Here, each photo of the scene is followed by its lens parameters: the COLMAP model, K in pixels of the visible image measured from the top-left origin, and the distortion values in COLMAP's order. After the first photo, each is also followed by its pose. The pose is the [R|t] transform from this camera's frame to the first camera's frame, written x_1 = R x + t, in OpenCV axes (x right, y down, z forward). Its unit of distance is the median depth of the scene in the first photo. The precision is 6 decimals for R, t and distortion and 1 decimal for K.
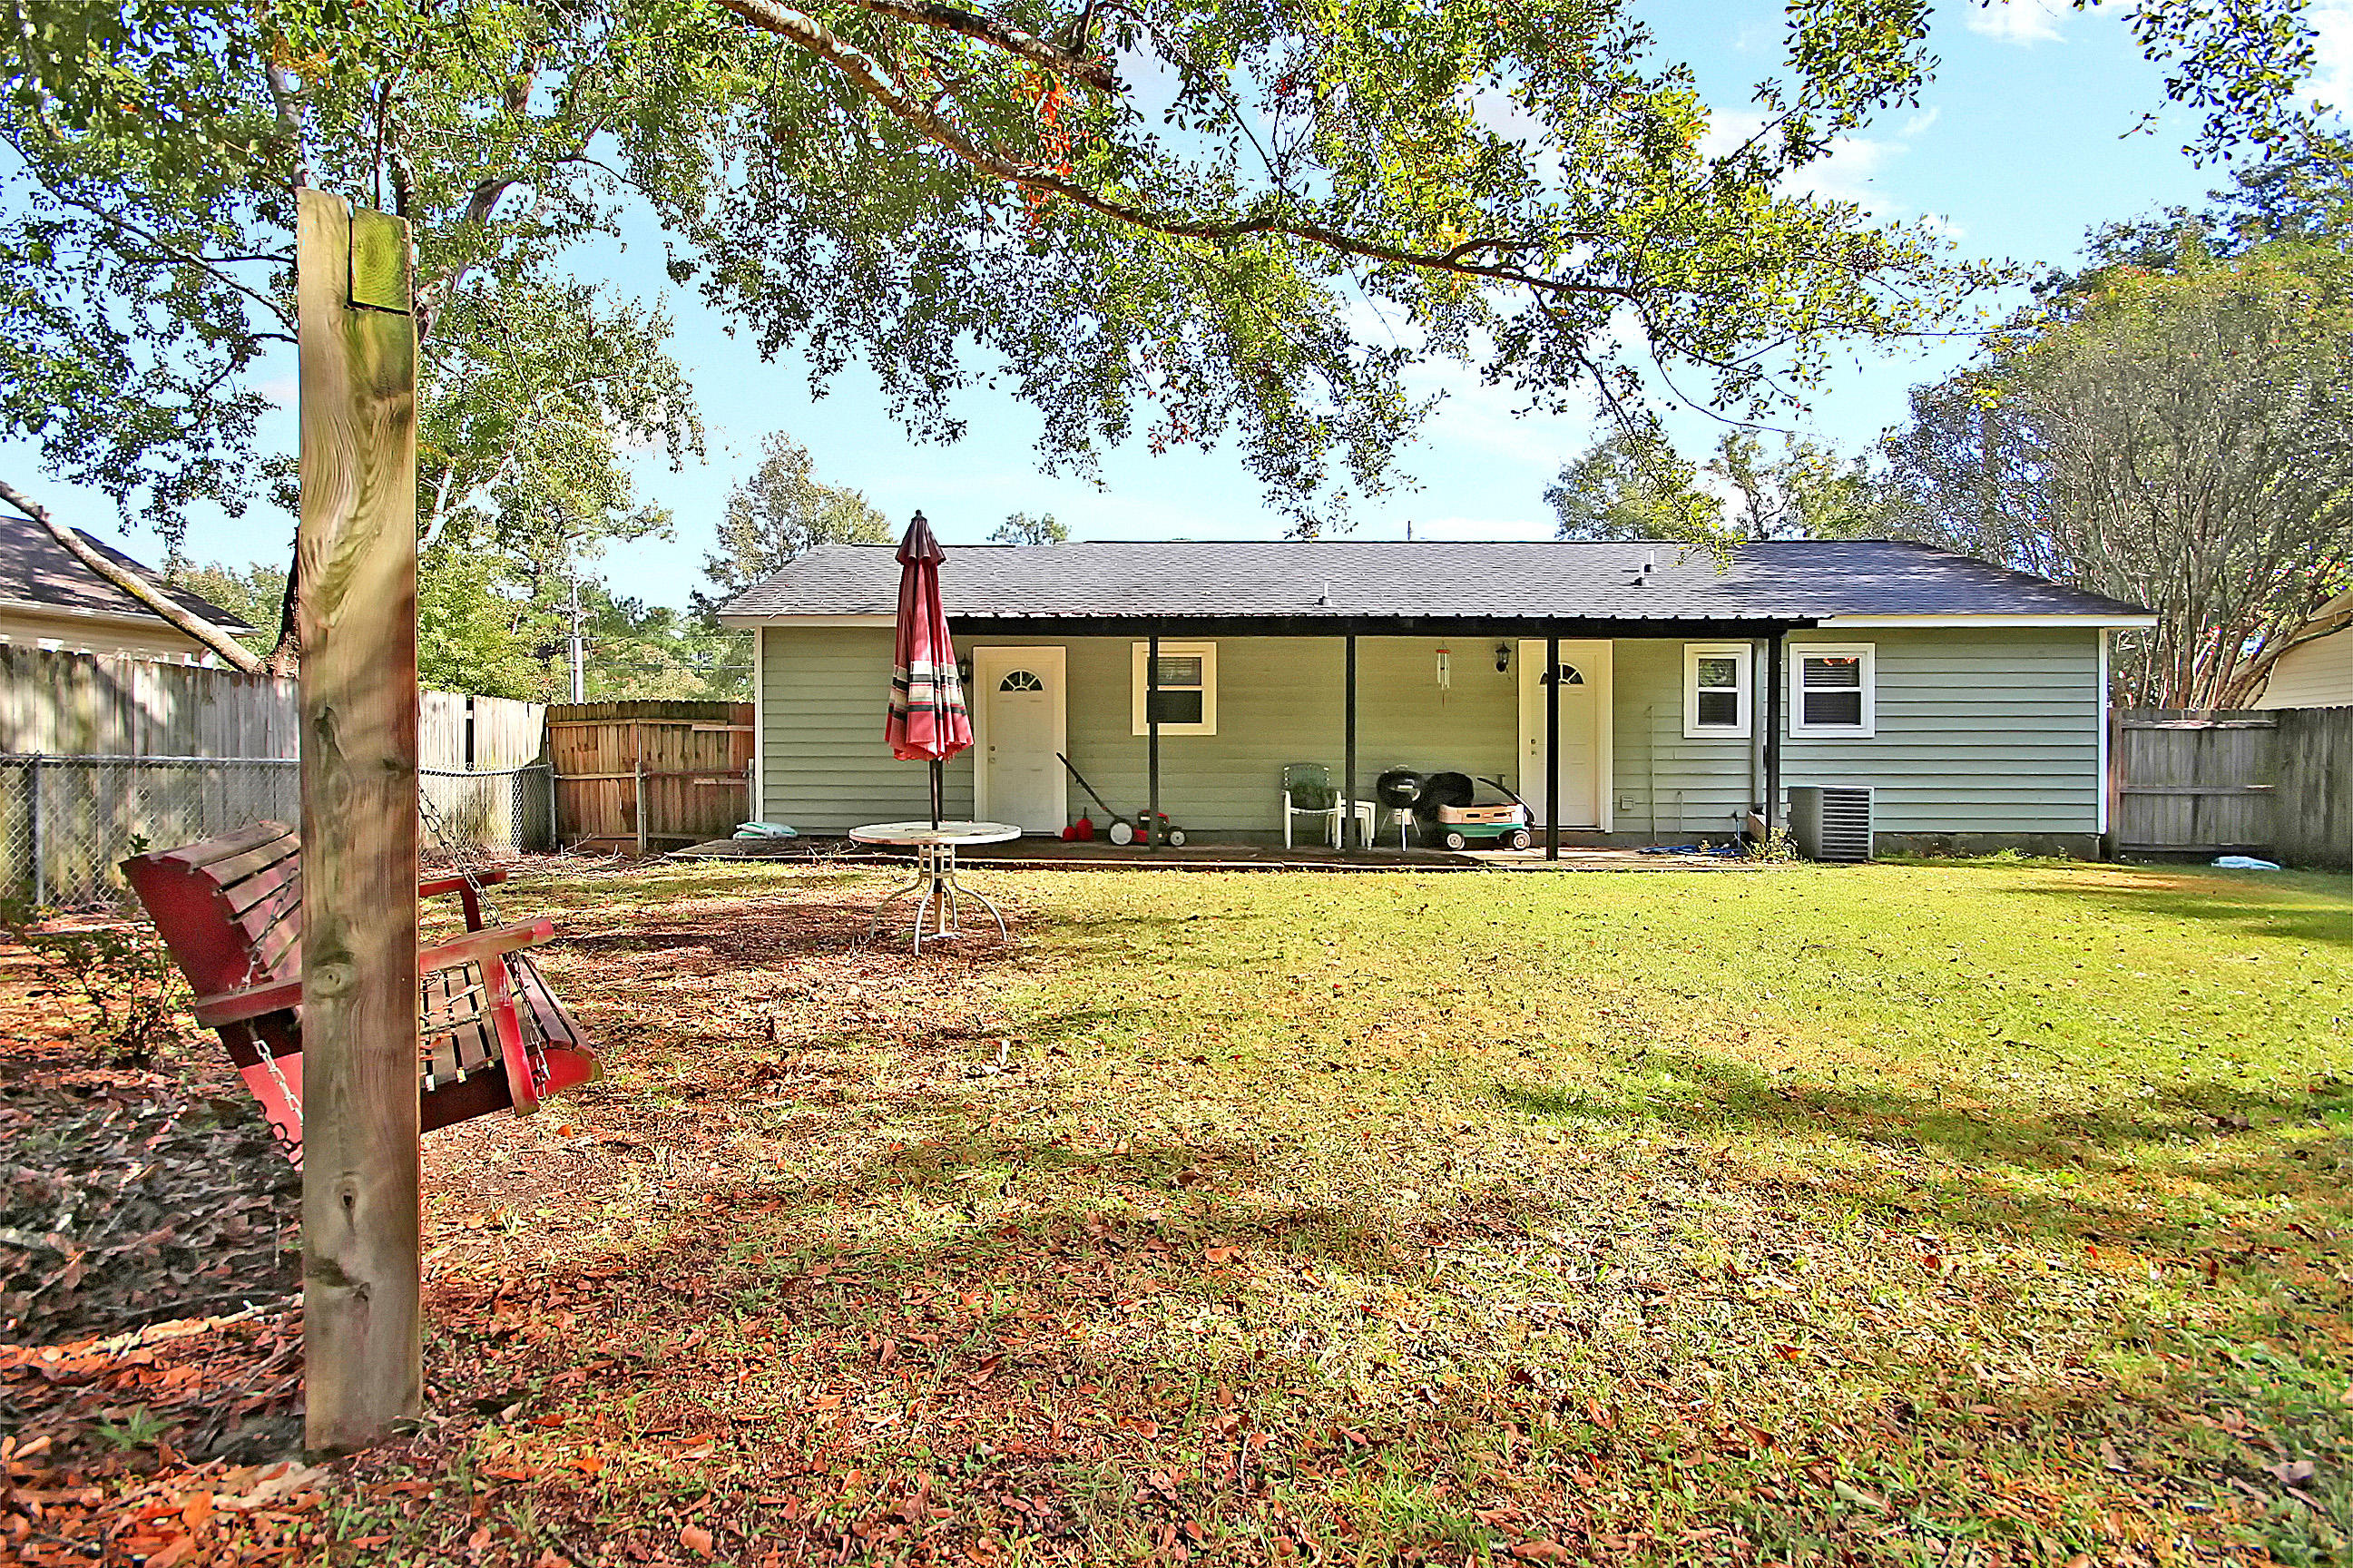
lens RADIAL K [[1101.2, 0, 999.9], [0, 1101.2, 795.2], [0, 0, 1]] dist [-0.002820, -0.001179]
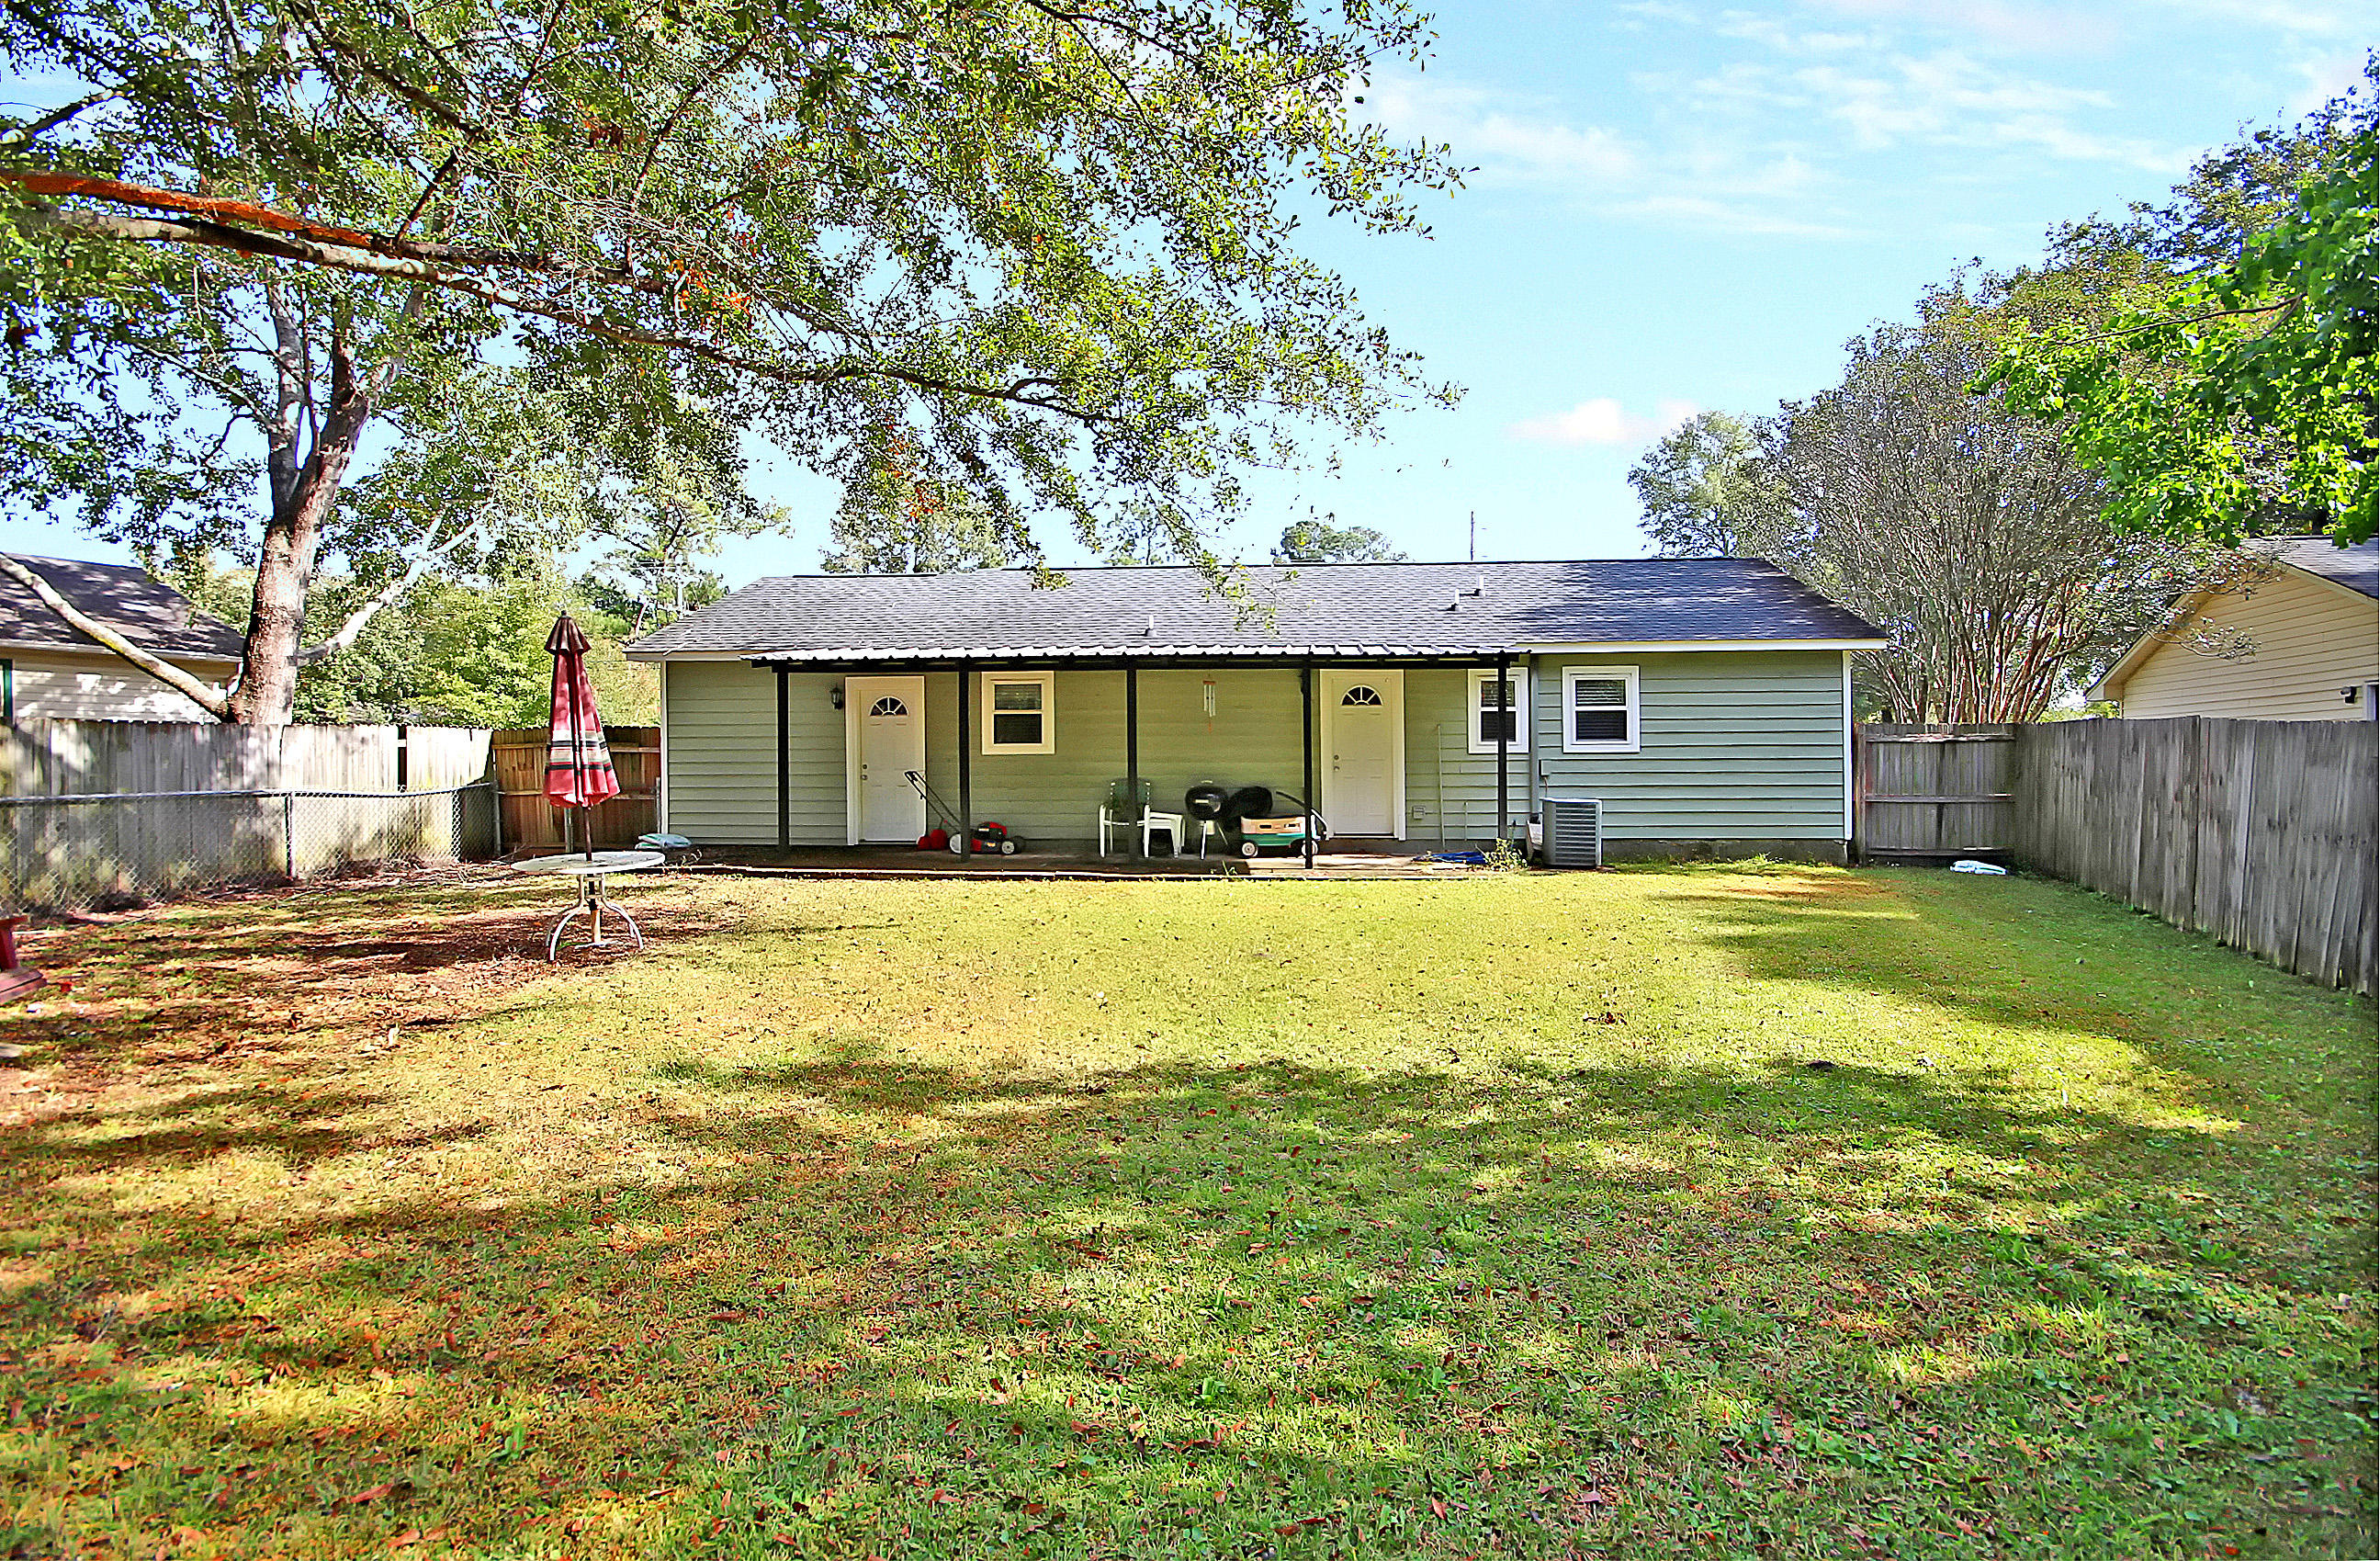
lens RADIAL K [[1149.9, 0, 1170.0], [0, 1149.9, 772.0], [0, 0, 1]] dist [-0.004975, -0.001155]
pose [[0.998495, -0.008616, -0.054167, 0.394644], [0.008708, 0.999961, 0.001454, -0.038772], [0.054152, -0.001924, 0.998531, -0.164233]]
